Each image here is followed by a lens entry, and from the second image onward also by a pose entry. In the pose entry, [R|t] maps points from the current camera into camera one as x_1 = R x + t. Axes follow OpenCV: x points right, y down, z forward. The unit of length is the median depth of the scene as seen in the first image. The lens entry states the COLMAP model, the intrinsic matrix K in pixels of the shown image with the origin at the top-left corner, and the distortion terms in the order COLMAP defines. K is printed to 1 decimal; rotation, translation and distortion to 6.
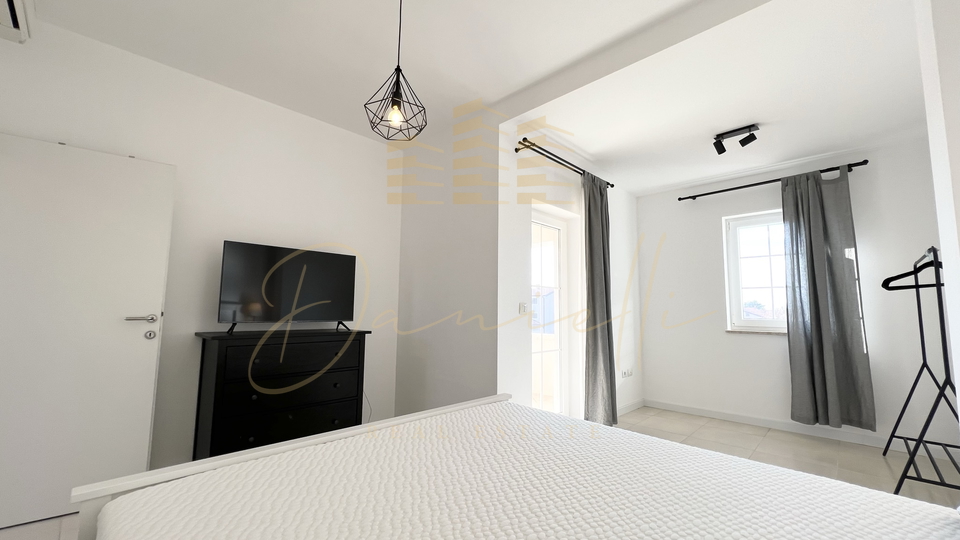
lens RADIAL K [[382.8, 0, 476.7], [0, 382.8, 271.6], [0, 0, 1]] dist [0.000996, 0.000363]
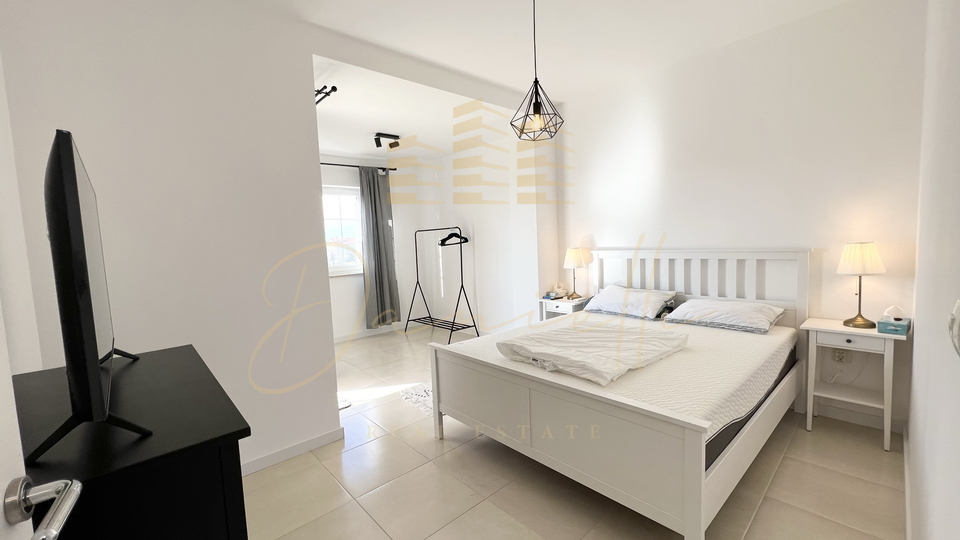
lens RADIAL K [[382.8, 0, 476.7], [0, 382.8, 271.6], [0, 0, 1]] dist [0.000996, 0.000363]
pose [[0.040267, -0.099718, 0.994201, -0.709142], [-0.066422, 0.992540, 0.102242, -0.032097], [-0.996979, -0.070154, 0.033343, 0.553507]]
